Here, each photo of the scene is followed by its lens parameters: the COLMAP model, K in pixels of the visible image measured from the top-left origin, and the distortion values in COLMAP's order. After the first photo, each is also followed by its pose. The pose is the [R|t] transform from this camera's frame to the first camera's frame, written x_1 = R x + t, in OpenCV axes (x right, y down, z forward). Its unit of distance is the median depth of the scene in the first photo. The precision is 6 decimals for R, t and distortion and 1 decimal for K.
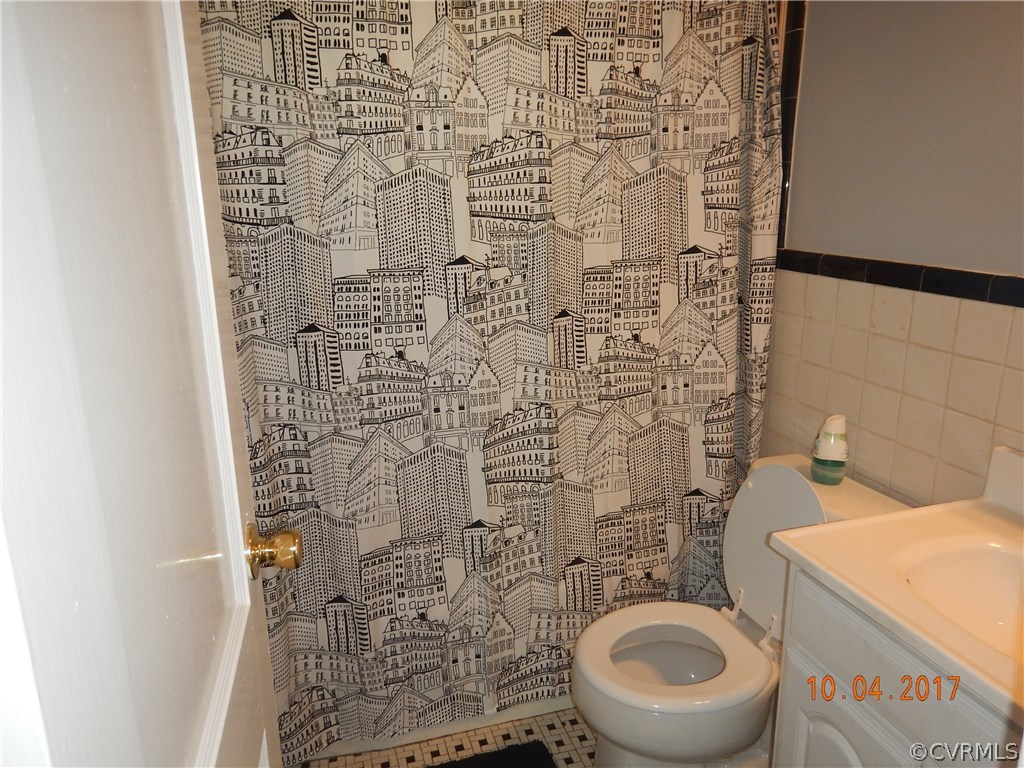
lens RADIAL K [[732.1, 0, 514.8], [0, 732.1, 381.9], [0, 0, 1]] dist [0.007752, 0.000159]
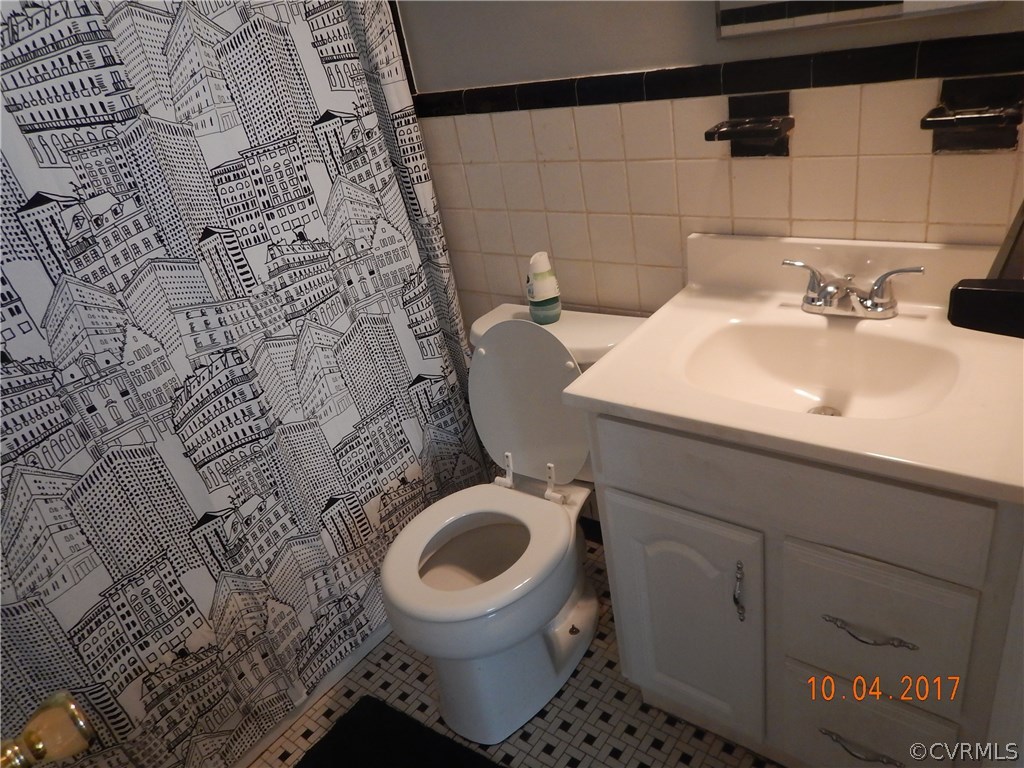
lens RADIAL K [[732.1, 0, 514.8], [0, 732.1, 381.9], [0, 0, 1]] dist [0.007752, 0.000159]
pose [[0.808266, -0.377946, 0.451512, -0.080583], [0.300303, 0.924182, 0.236020, -0.031326], [-0.506482, -0.055177, 0.860483, 0.143007]]
